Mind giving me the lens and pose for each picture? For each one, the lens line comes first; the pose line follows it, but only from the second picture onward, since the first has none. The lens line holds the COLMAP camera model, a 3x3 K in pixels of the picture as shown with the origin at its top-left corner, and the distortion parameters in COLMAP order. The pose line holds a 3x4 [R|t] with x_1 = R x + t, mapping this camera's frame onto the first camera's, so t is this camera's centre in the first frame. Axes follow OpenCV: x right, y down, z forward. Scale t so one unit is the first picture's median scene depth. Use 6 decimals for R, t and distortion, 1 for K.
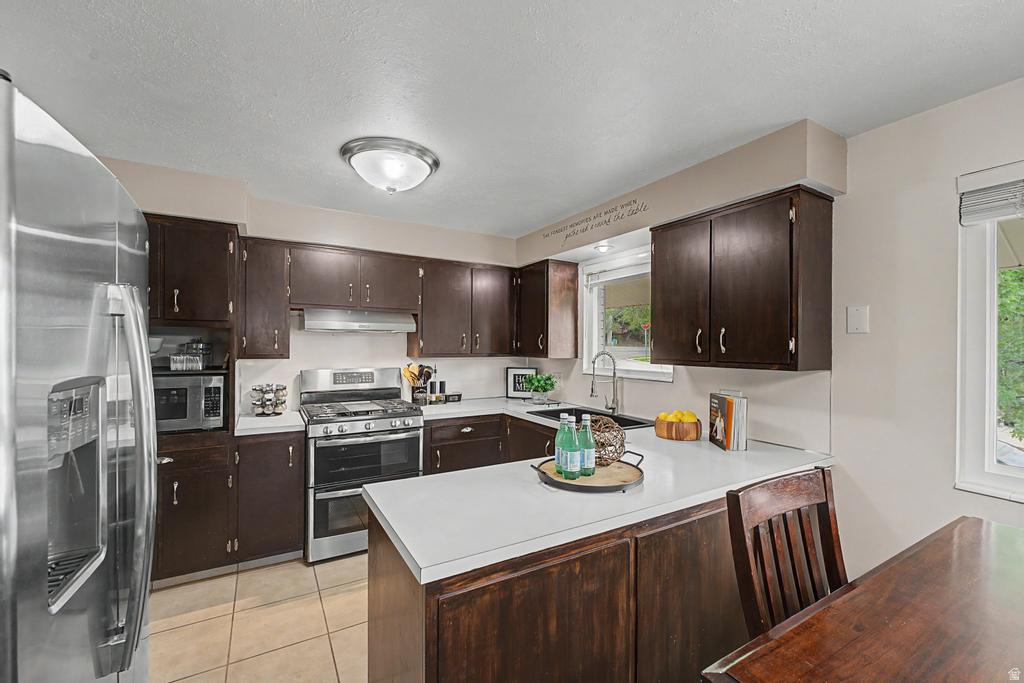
lens RADIAL K [[425.8, 0, 511.3], [0, 425.8, 344.7], [0, 0, 1]] dist [-0.000256, -0.000138]
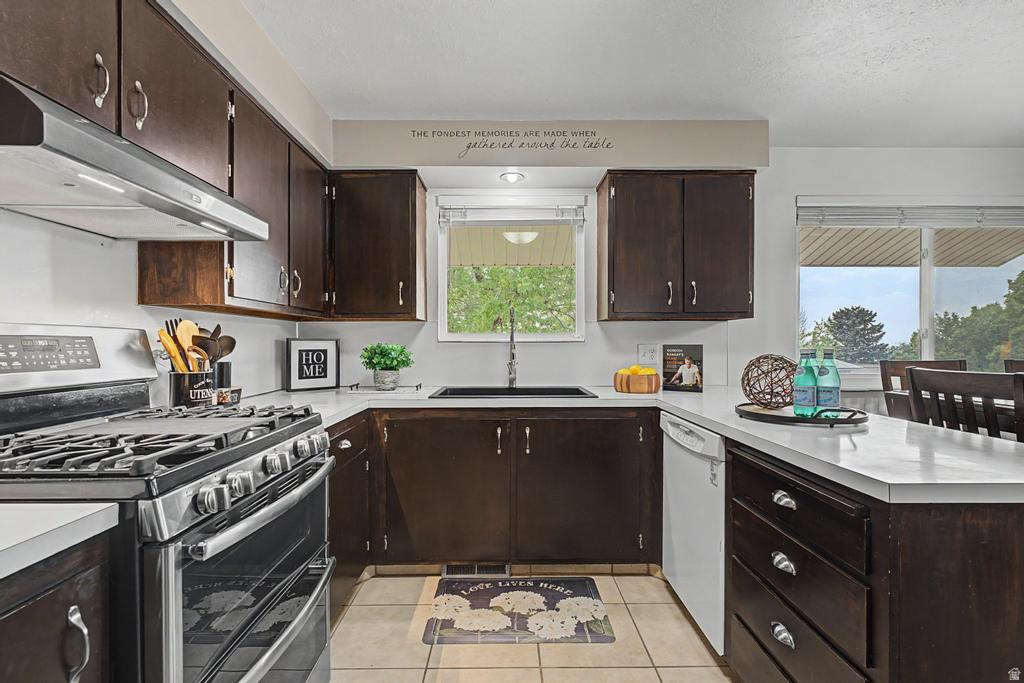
lens RADIAL K [[468.3, 0, 509.0], [0, 468.3, 346.2], [0, 0, 1]] dist [-0.002695, -0.002582]
pose [[0.499464, -0.012776, 0.866241, -0.537421], [0.005936, 0.999918, 0.011325, 0.076631], [-0.866314, -0.000515, 0.499499, 0.561718]]
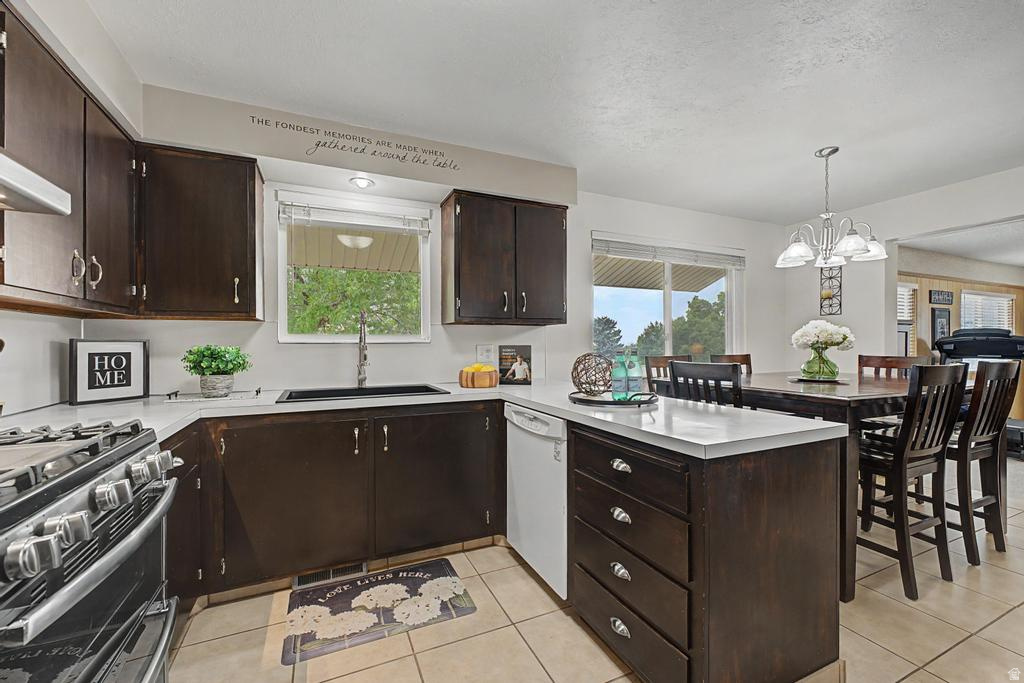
lens RADIAL K [[419.7, 0, 510.0], [0, 419.7, 344.9], [0, 0, 1]] dist [-0.002567, -0.000305]
pose [[0.105041, -0.009679, 0.994421, -0.544674], [0.005908, 0.999941, 0.009109, 0.076171], [-0.994450, 0.004918, 0.105092, 0.628435]]
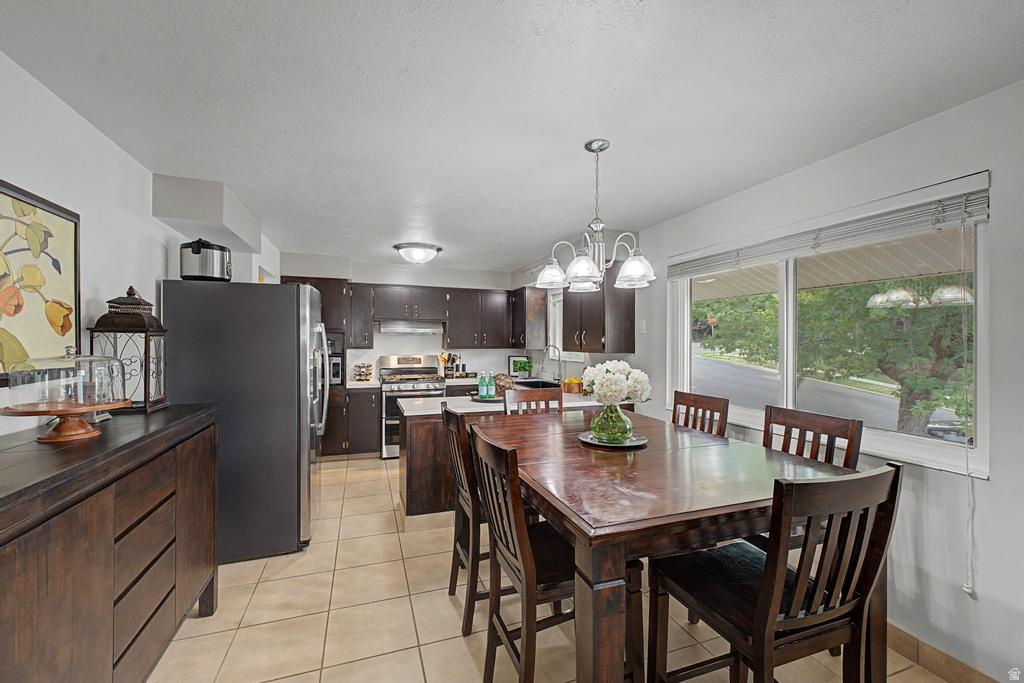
lens RADIAL K [[425.8, 0, 512.8], [0, 425.8, 339.1], [0, 0, 1]] dist [-0.000256, -0.000138]
pose [[0.982539, -0.004119, -0.186009, 0.372318], [0.003122, 0.999979, -0.005653, 0.003027], [0.186029, 0.004973, 0.982532, -0.624896]]
